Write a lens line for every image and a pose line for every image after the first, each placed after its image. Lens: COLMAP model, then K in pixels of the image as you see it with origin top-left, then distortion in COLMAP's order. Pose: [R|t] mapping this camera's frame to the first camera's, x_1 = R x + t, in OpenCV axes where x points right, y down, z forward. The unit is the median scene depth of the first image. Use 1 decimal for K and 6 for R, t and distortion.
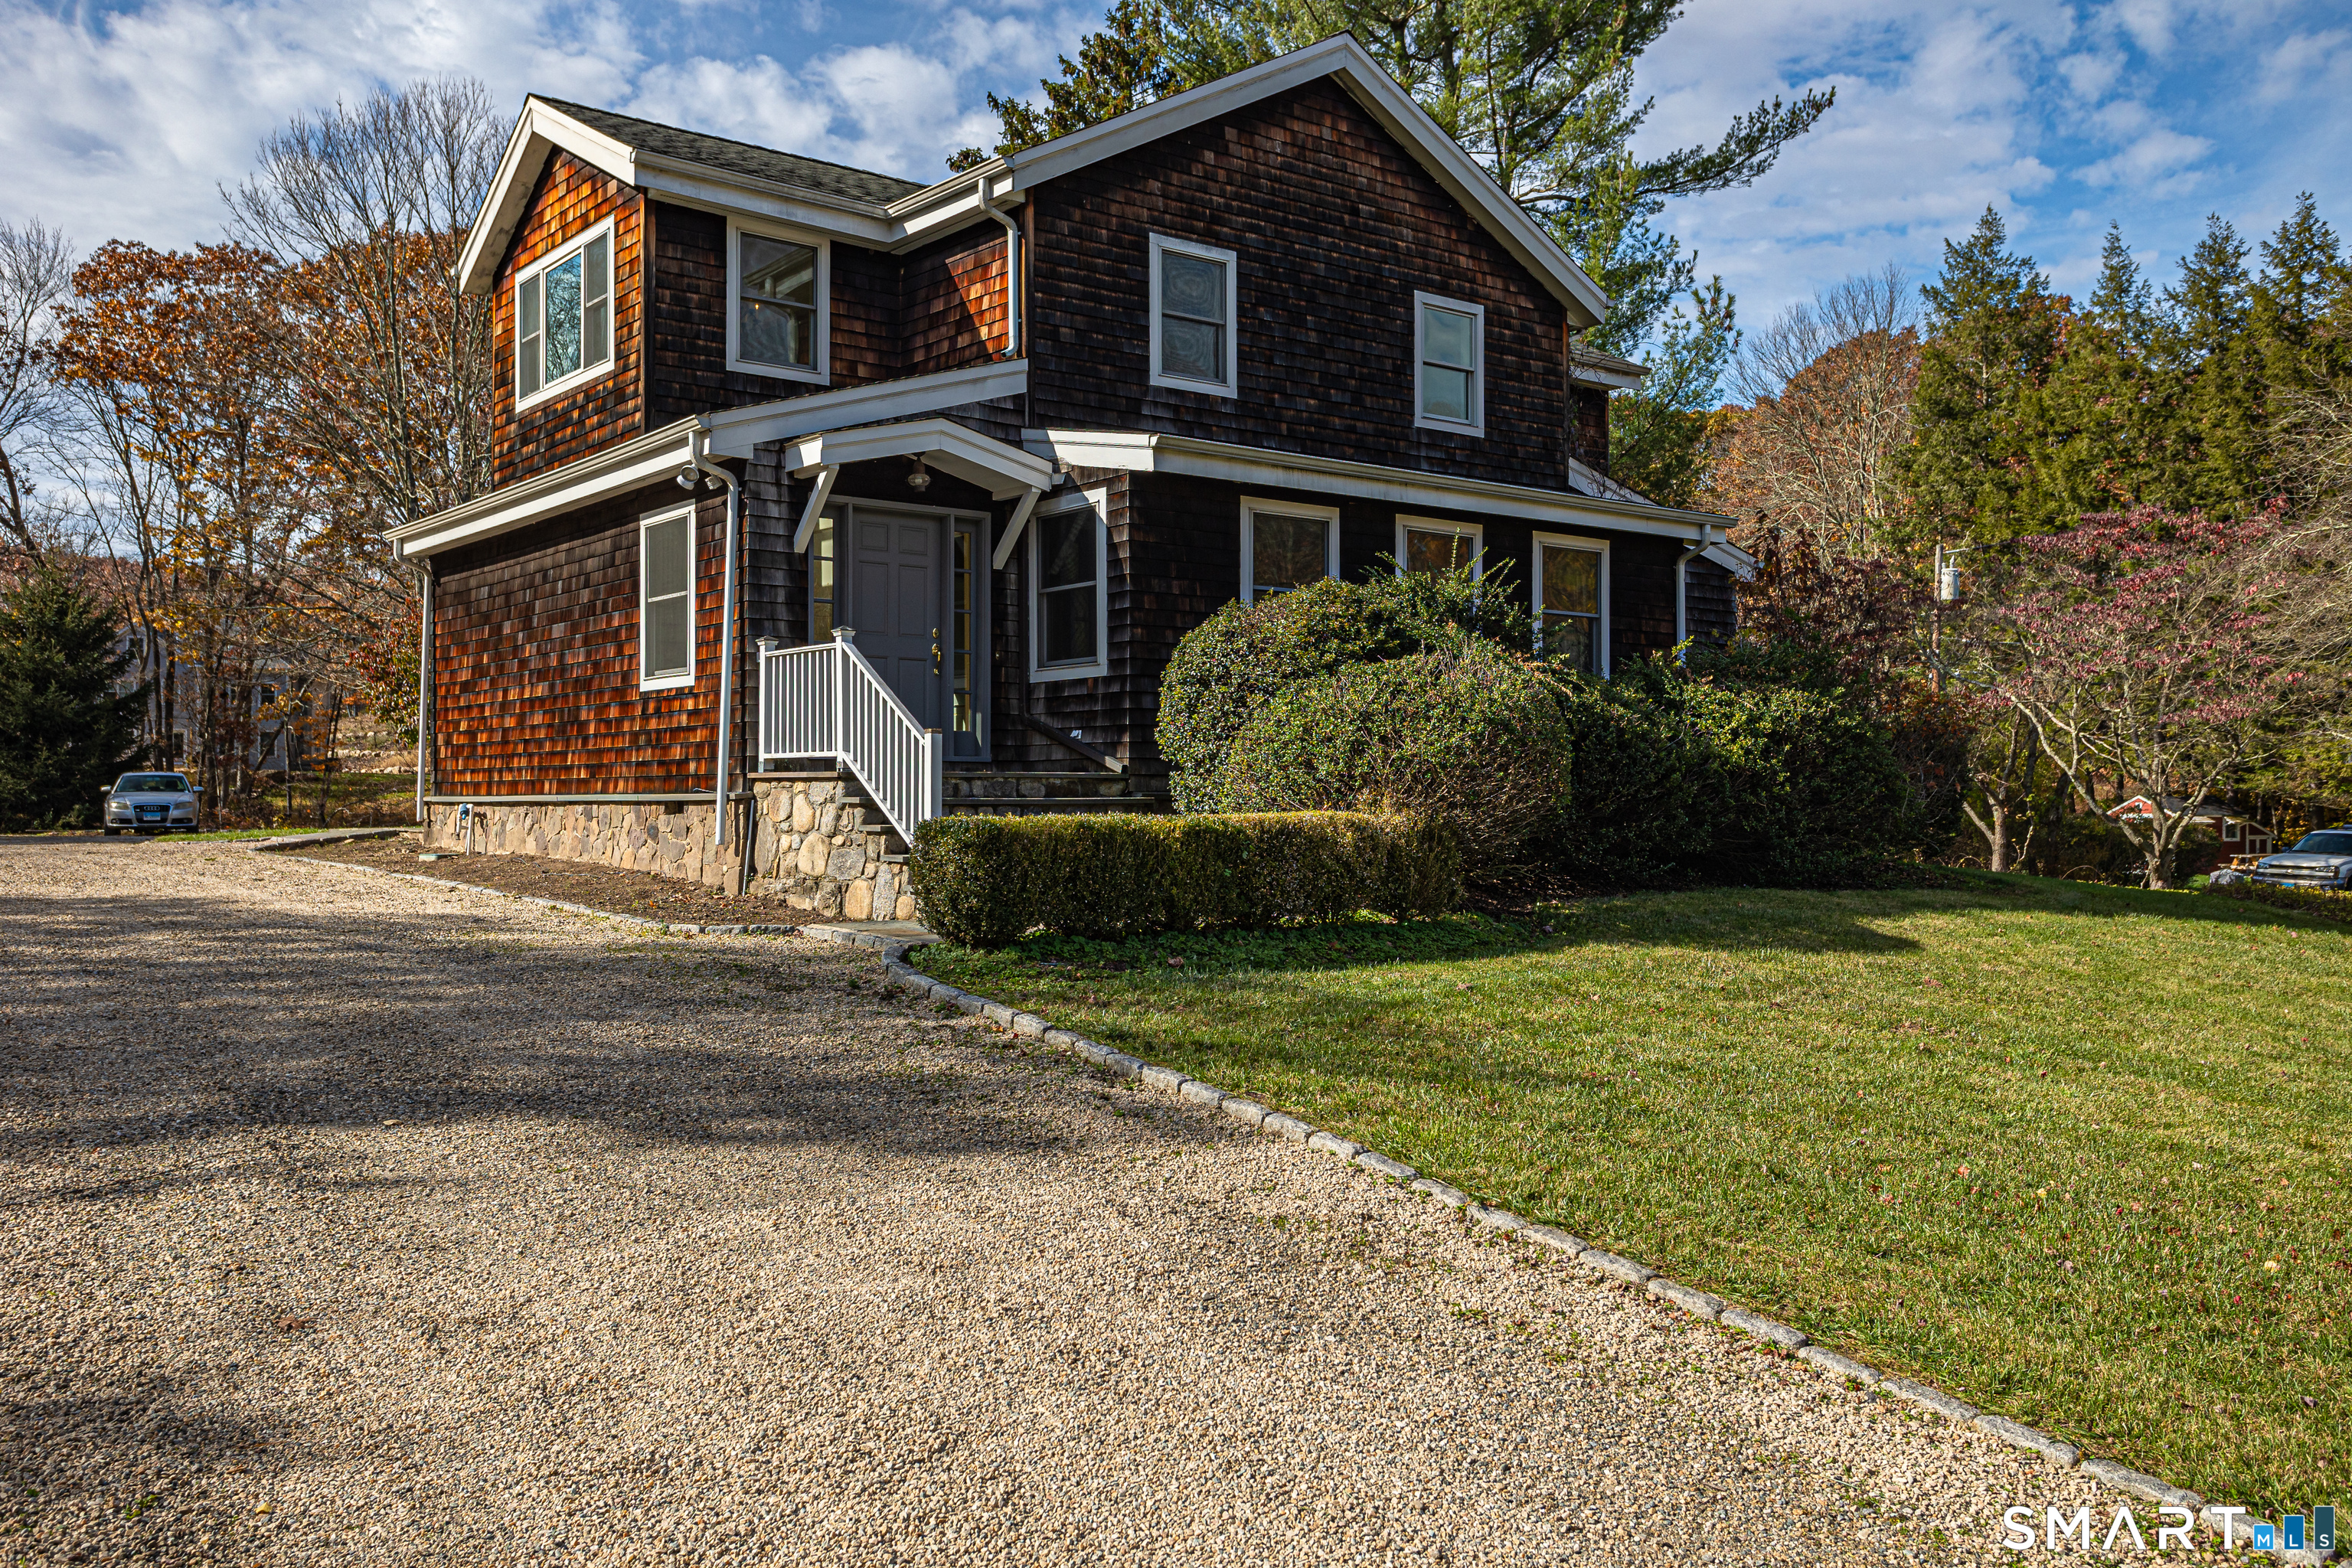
lens RADIAL K [[1913.7, 0, 1169.5], [0, 1913.7, 733.1], [0, 0, 1]] dist [0.010429, 0.000533]
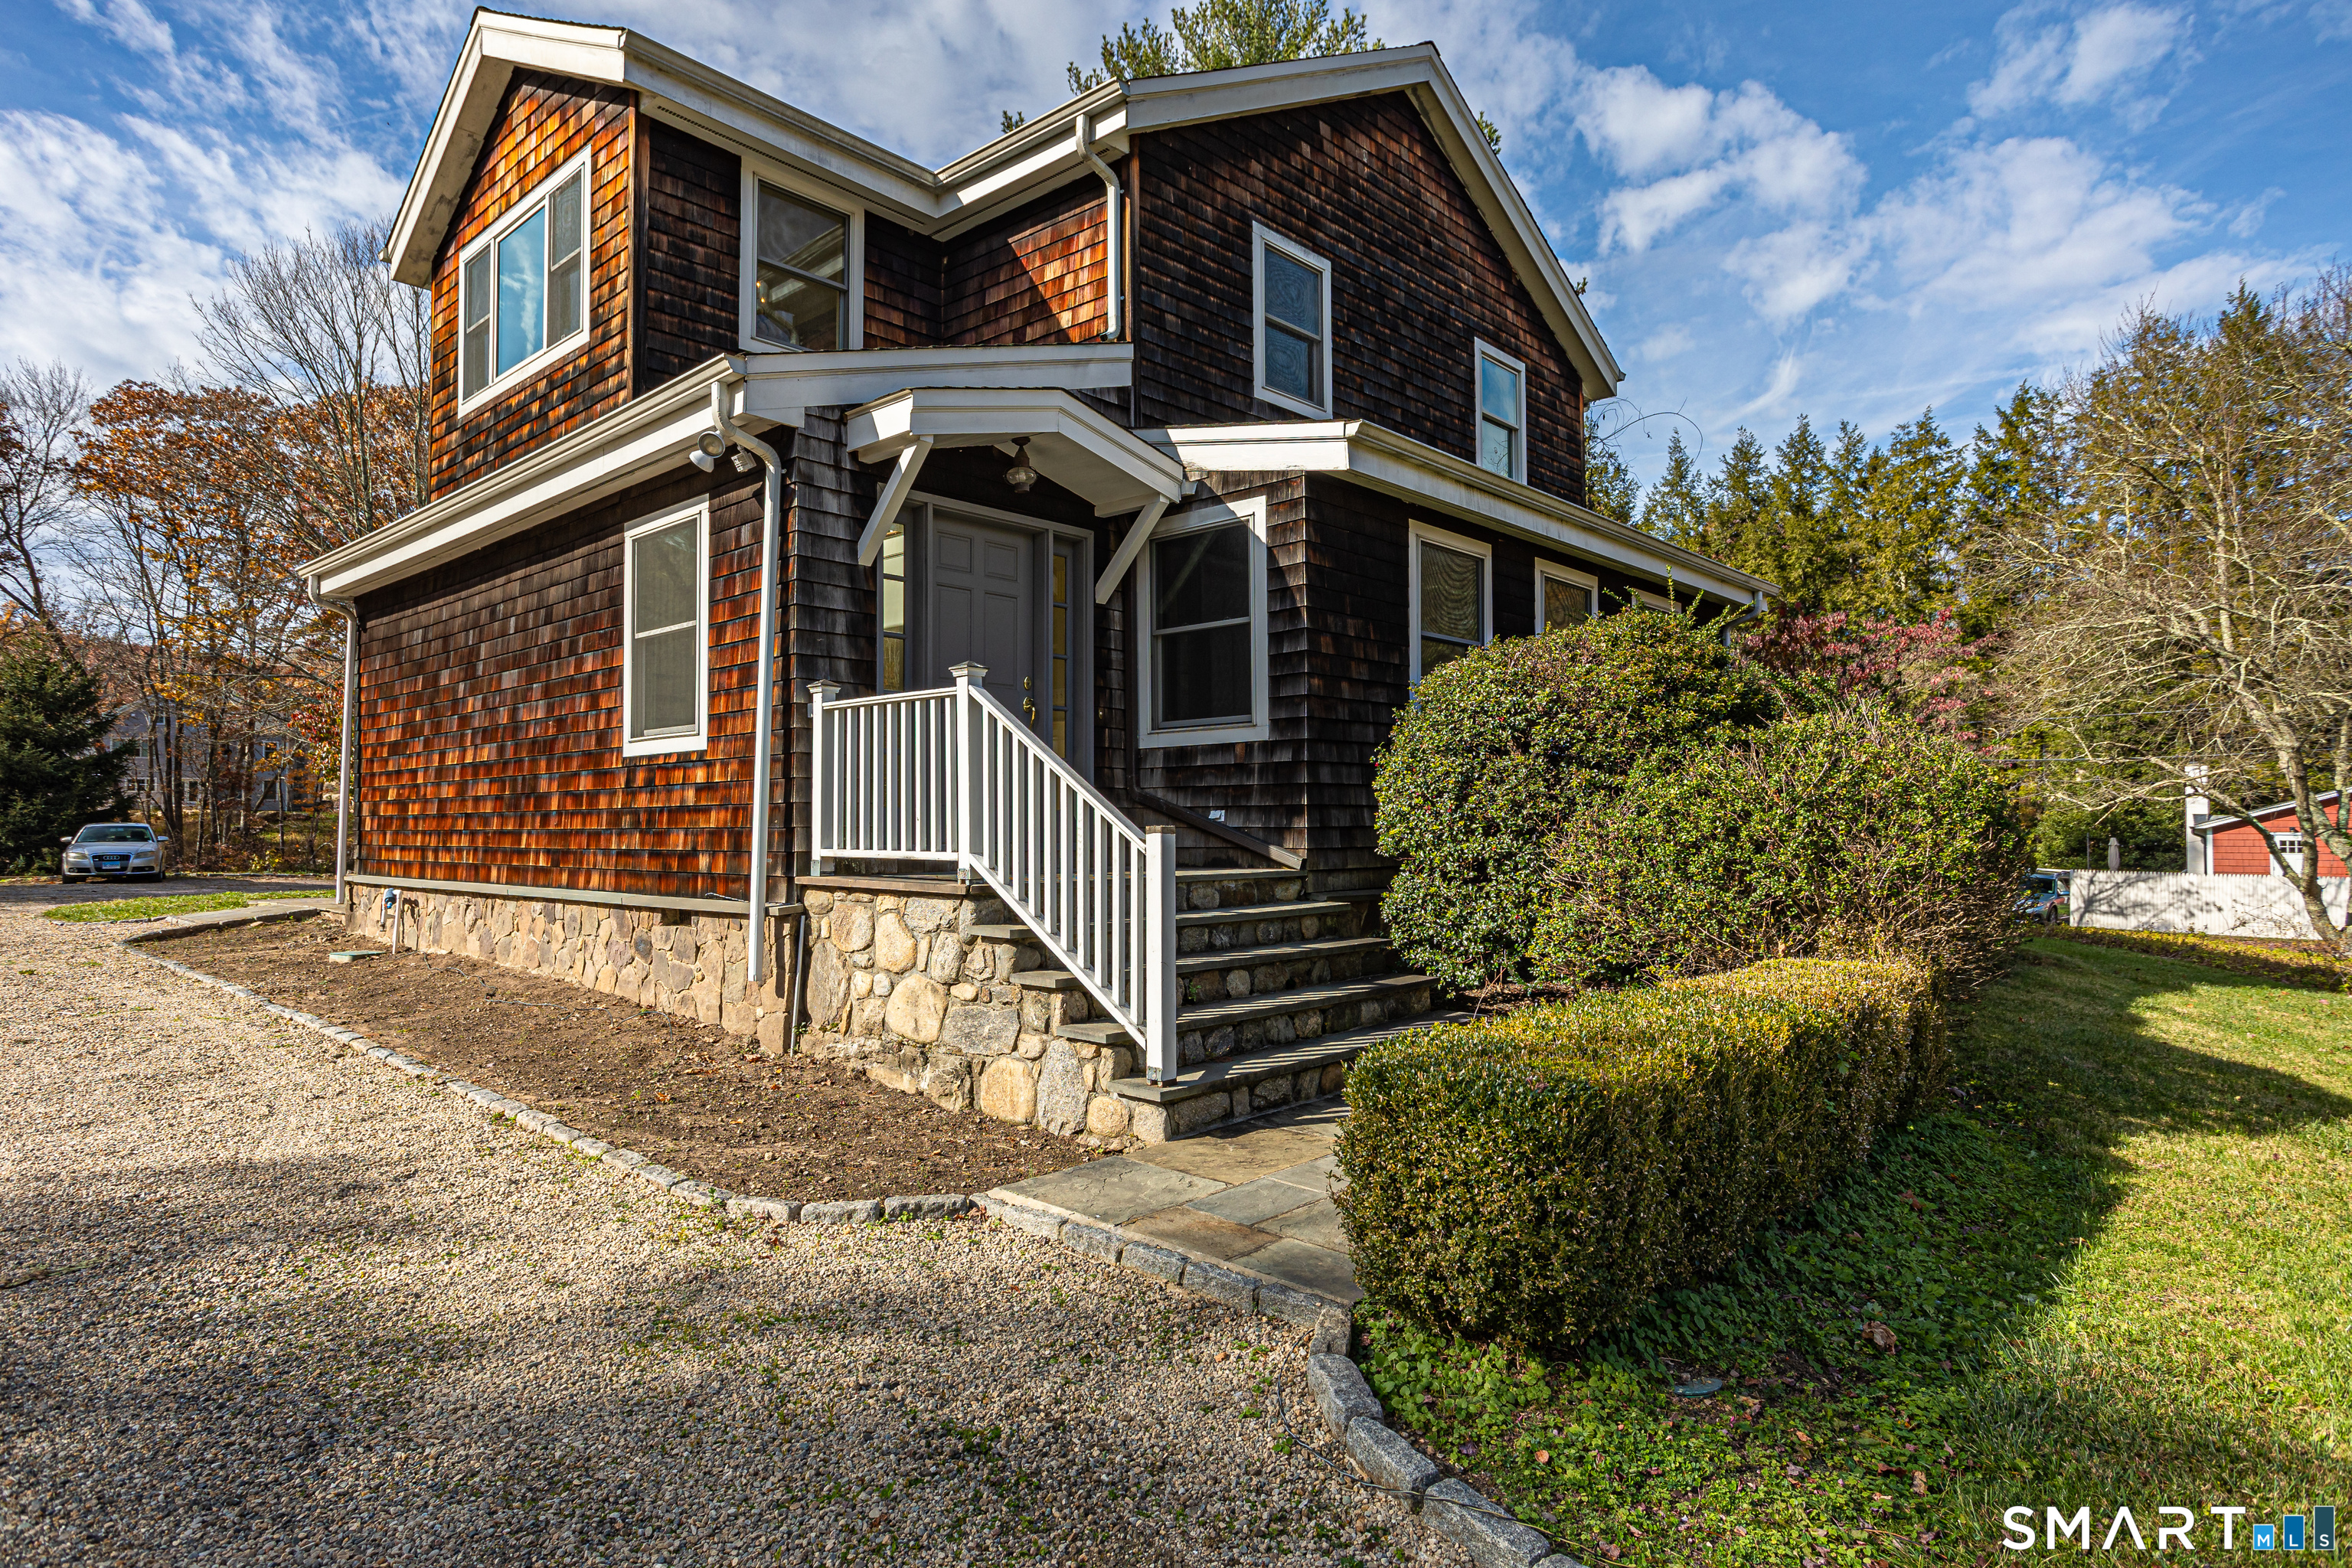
lens RADIAL K [[1311.6, 0, 1171.6], [0, 1311.6, 777.2], [0, 0, 1]] dist [-0.050021, 0.042441]
pose [[0.986871, 0.003022, 0.161481, -0.141832], [-0.002507, 0.999991, -0.003394, -0.012194], [-0.161489, 0.002944, 0.986870, 0.445915]]
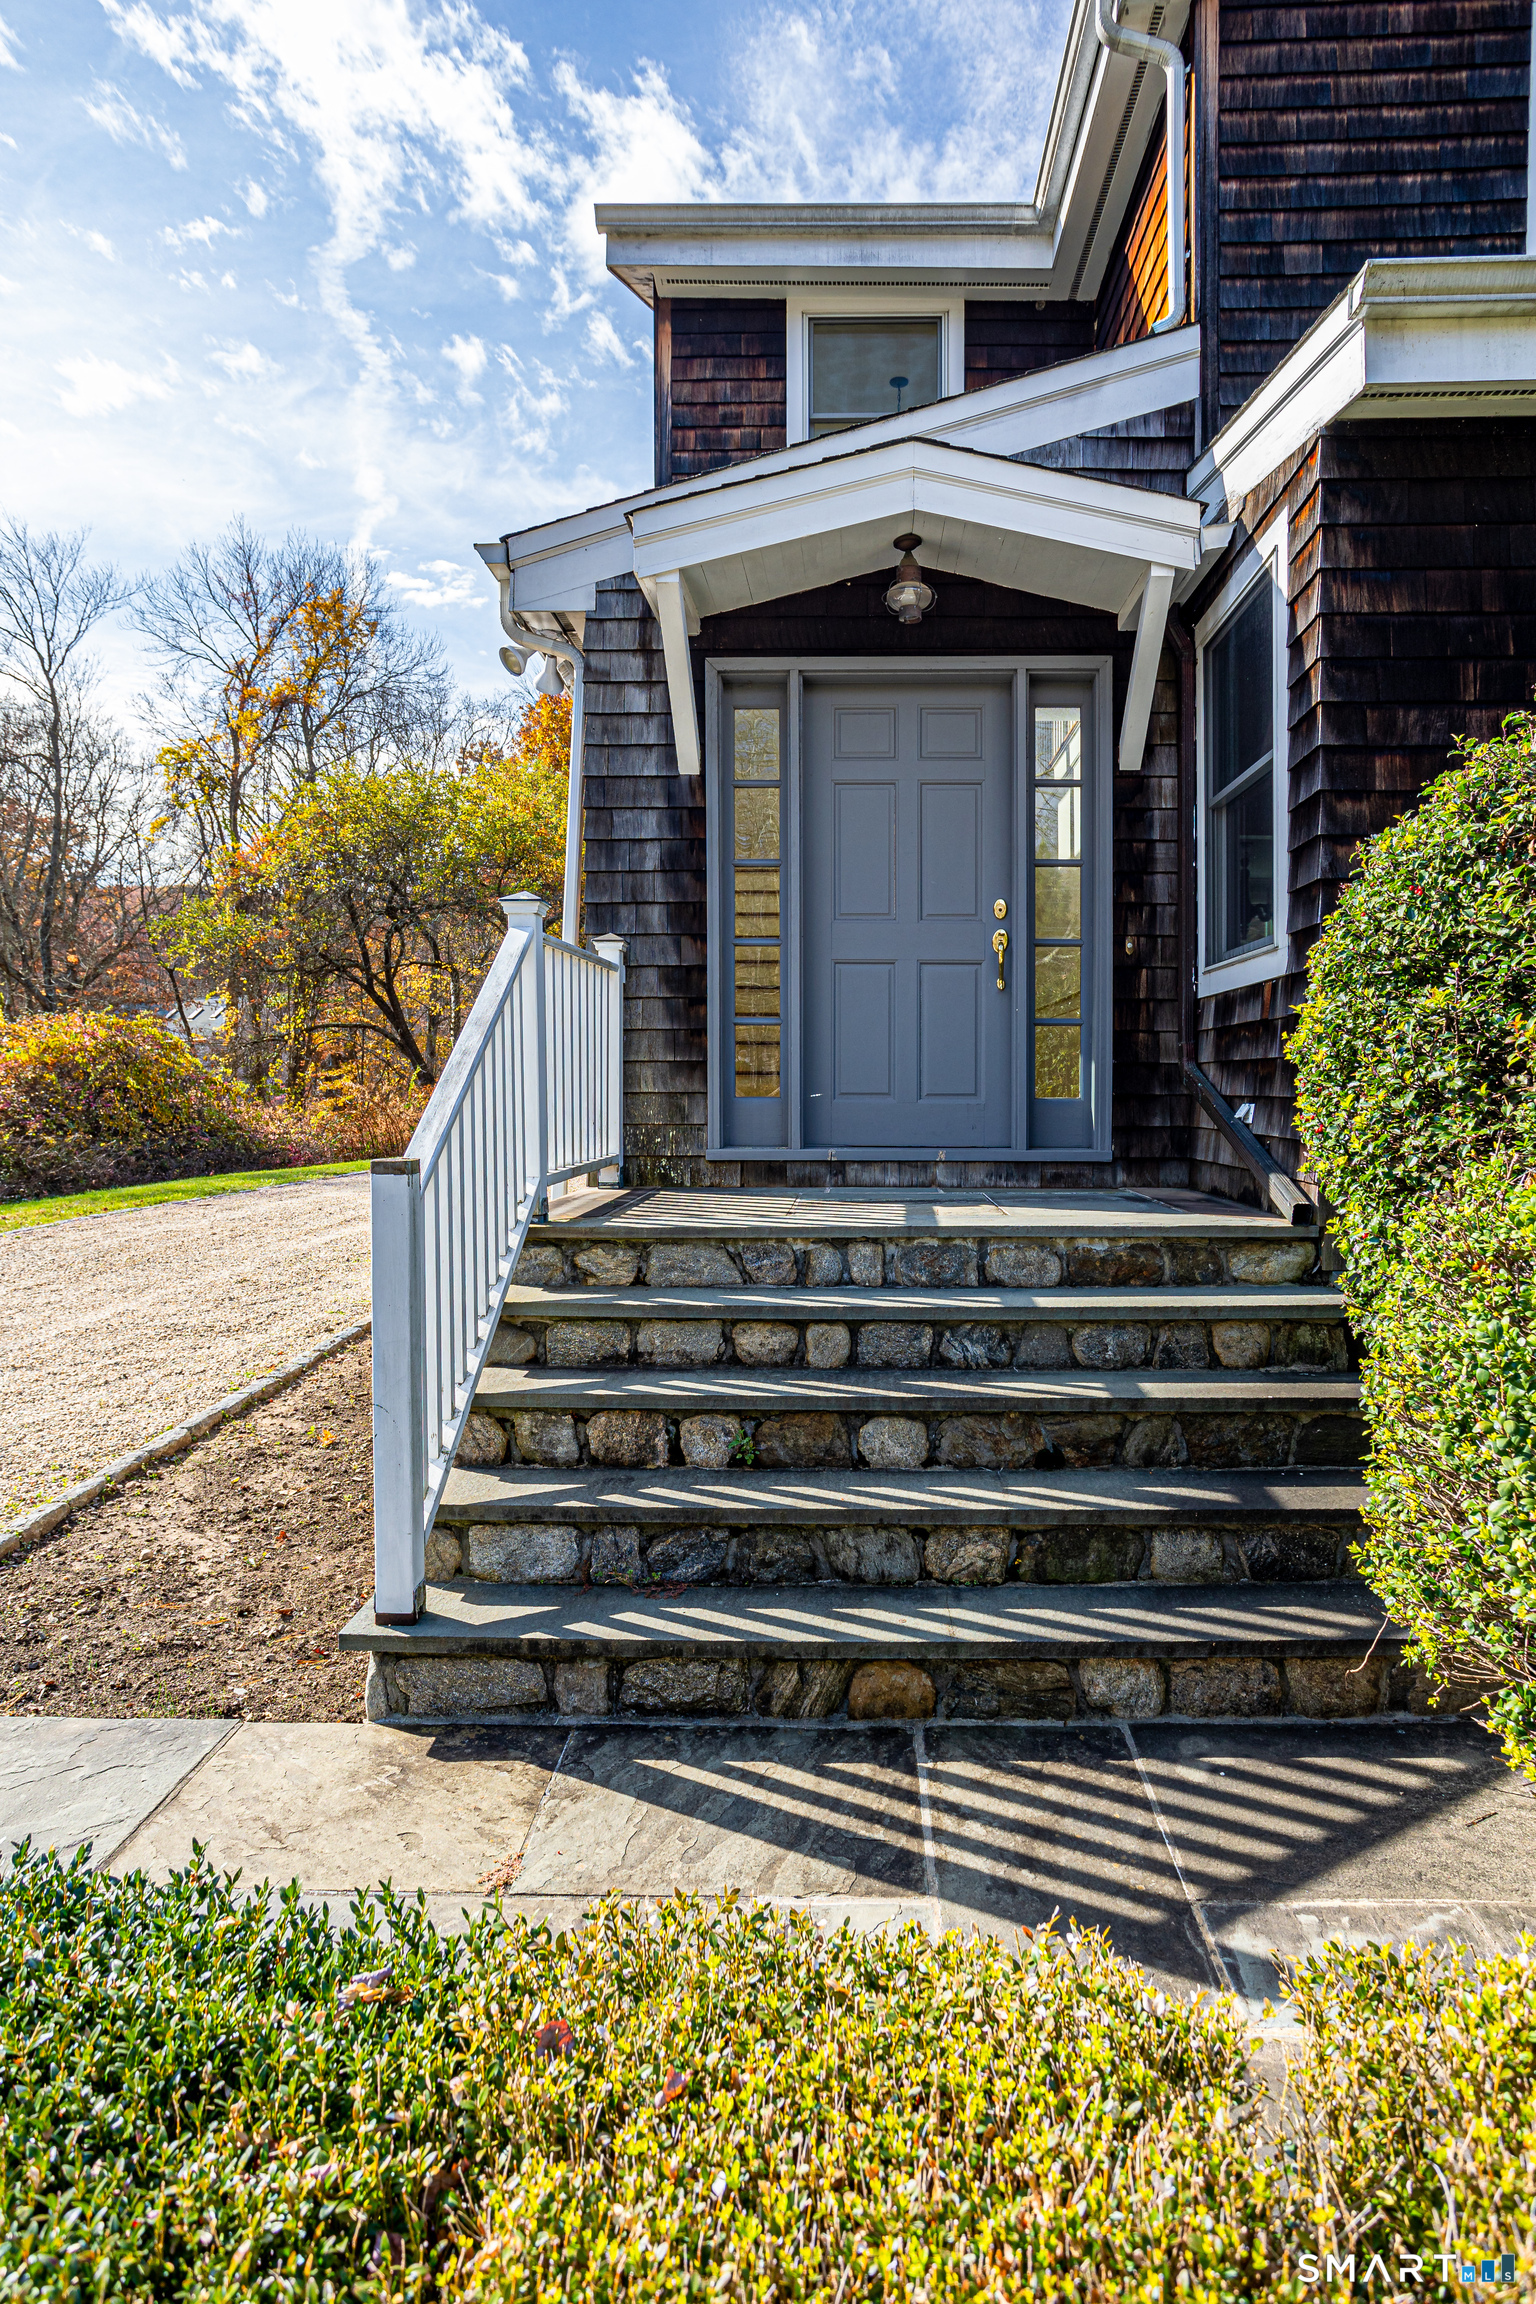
lens RADIAL K [[1284.9, 0, 817.3], [0, 1284.9, 1117.8], [0, 0, 1]] dist [-0.050021, 0.042441]
pose [[0.767769, 0.018347, -0.640464, 0.058408], [0.022005, 0.998245, 0.054974, -0.015279], [0.640348, -0.056301, 0.766018, 0.663614]]
